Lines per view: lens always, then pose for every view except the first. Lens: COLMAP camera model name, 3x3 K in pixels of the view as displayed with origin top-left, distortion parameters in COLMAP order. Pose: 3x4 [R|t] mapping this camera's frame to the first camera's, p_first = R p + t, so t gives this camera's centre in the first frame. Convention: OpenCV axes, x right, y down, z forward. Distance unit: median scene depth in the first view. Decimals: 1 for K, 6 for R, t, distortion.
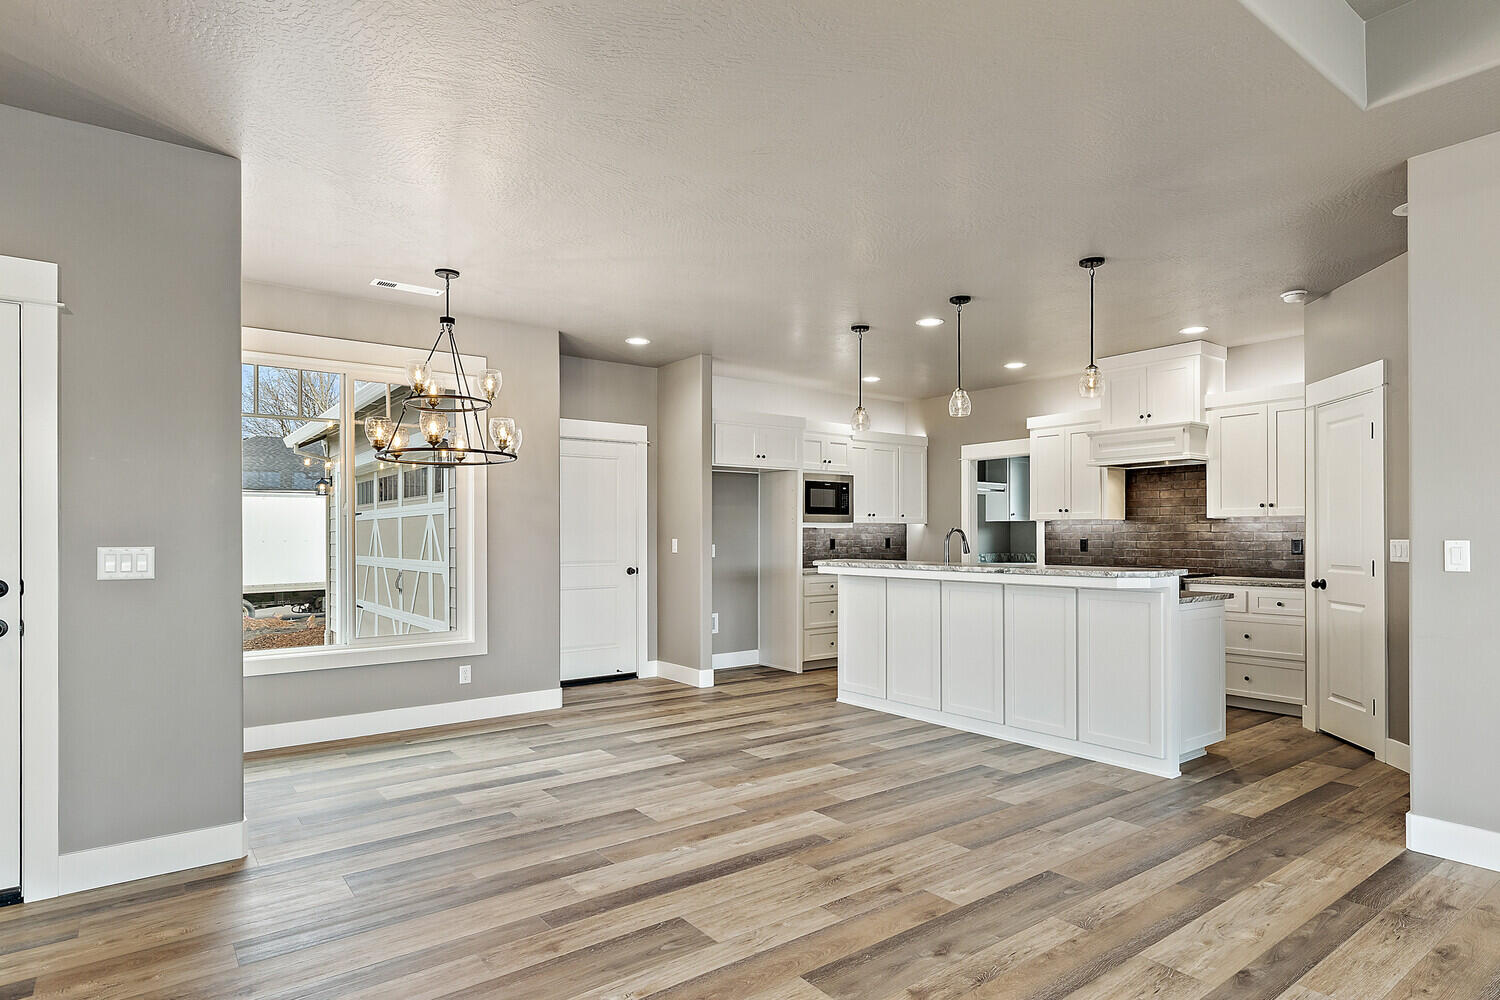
lens RADIAL K [[826.0, 0, 758.9], [0, 826.0, 533.6], [0, 0, 1]] dist [0.006243, 0.000554]
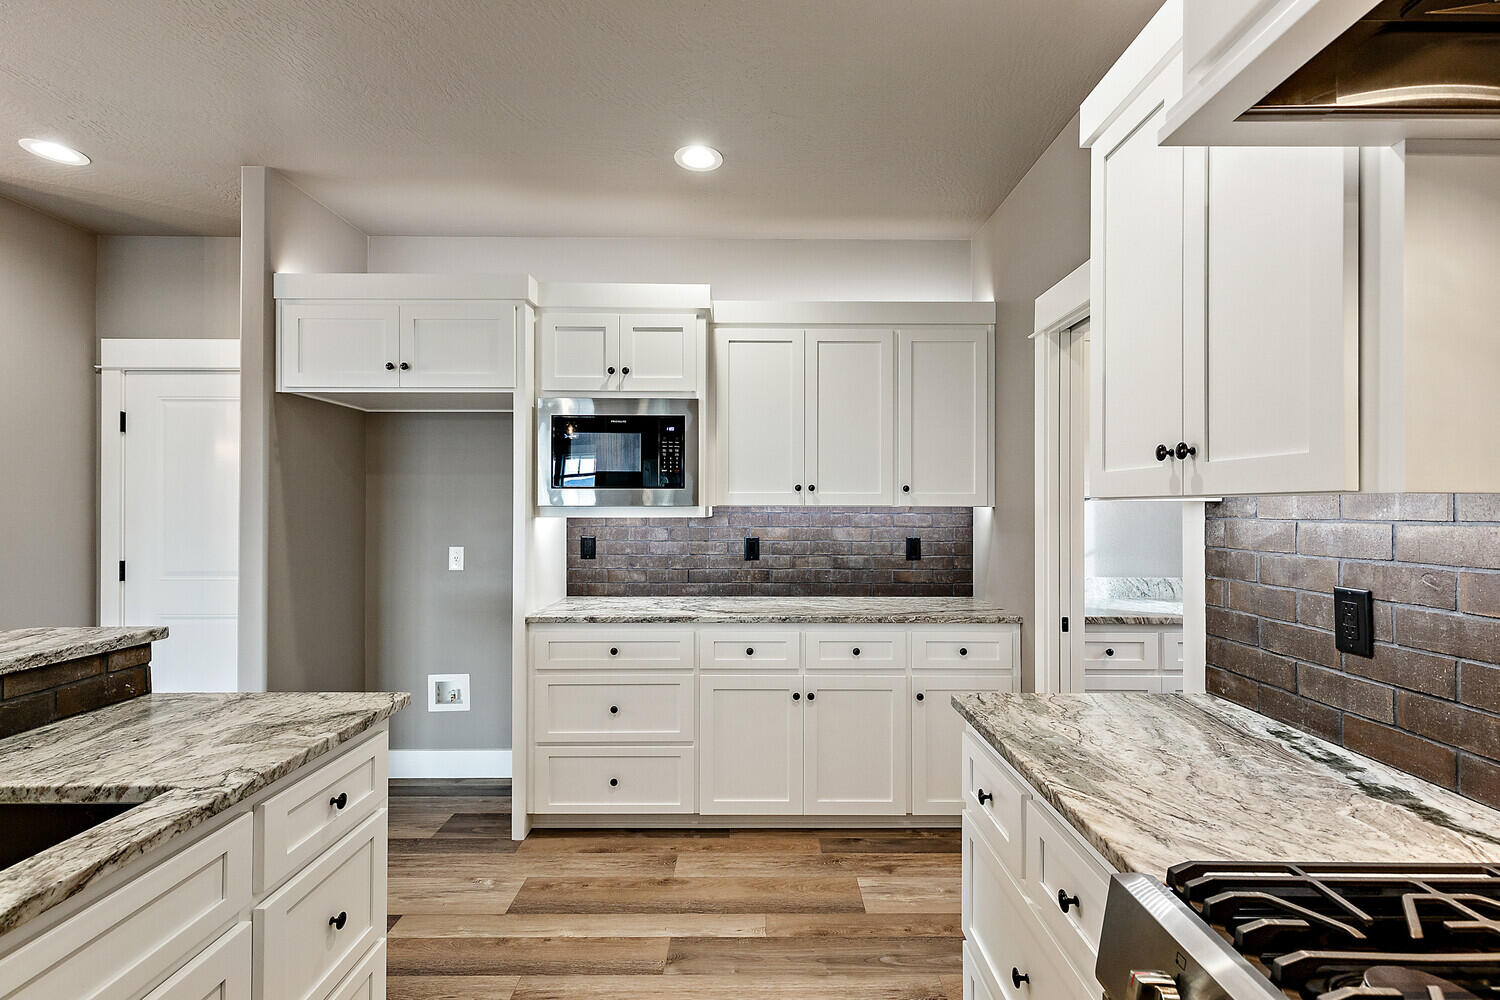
lens RADIAL K [[670.4, 0, 757.9], [0, 670.4, 504.9], [0, 0, 1]] dist [0.009149, -0.000199]
pose [[0.798510, -0.000857, -0.601981, 0.409275], [-0.002537, 0.999985, -0.004789, -0.014346], [0.601976, 0.005351, 0.798496, 0.851619]]
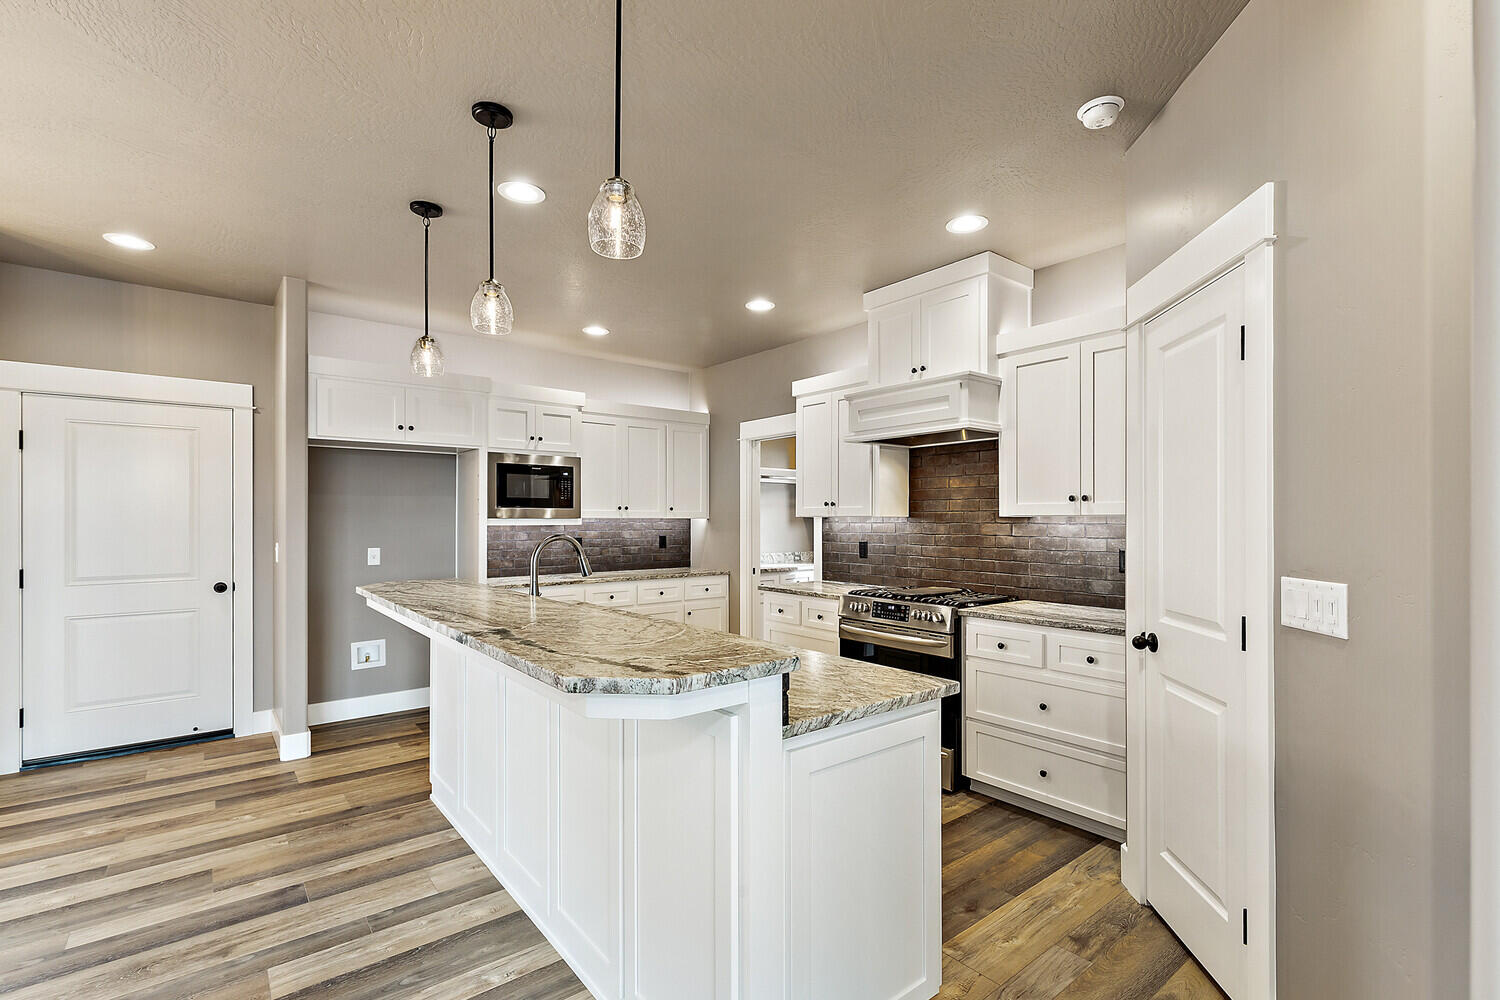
lens RADIAL K [[684.1, 0, 754.5], [0, 684.1, 519.7], [0, 0, 1]] dist [0.012499, 0.000009]
pose [[0.999637, 0.001975, 0.026856, 0.301002], [-0.002011, 0.999997, 0.001317, -0.015312], [-0.026853, -0.001371, 0.999638, 0.410249]]
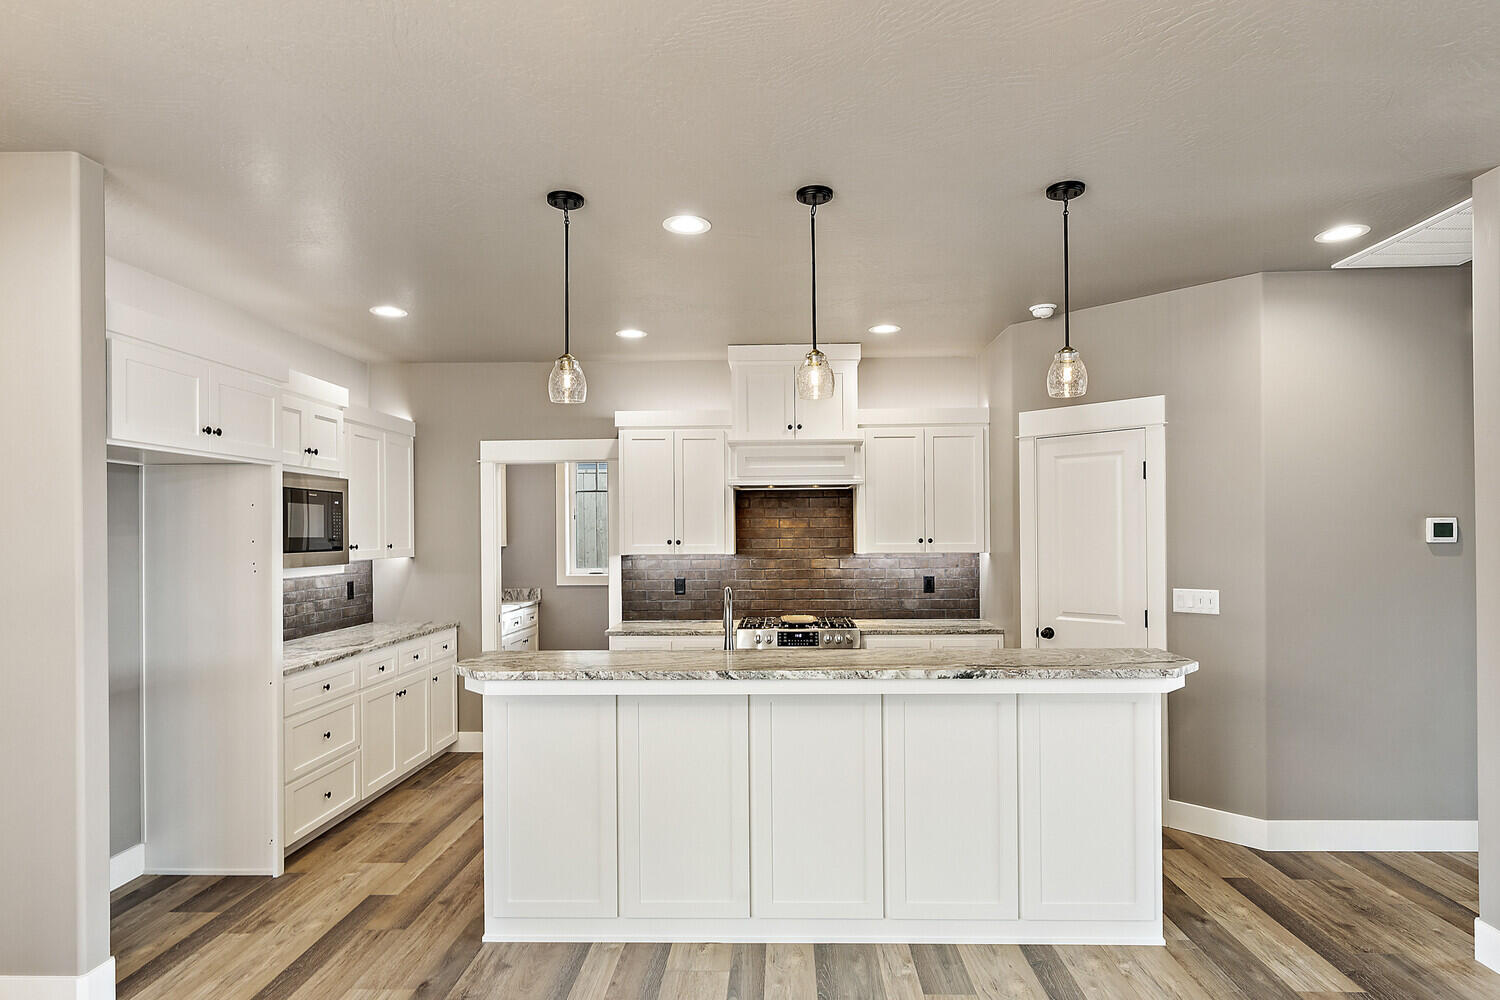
lens RADIAL K [[826.0, 0, 758.9], [0, 826.0, 533.6], [0, 0, 1]] dist [0.006243, 0.000554]
pose [[0.627249, -0.003287, 0.778812, -0.169059], [0.005806, 0.999983, -0.000455, -0.036964], [-0.778797, 0.004807, 0.627257, 0.504766]]
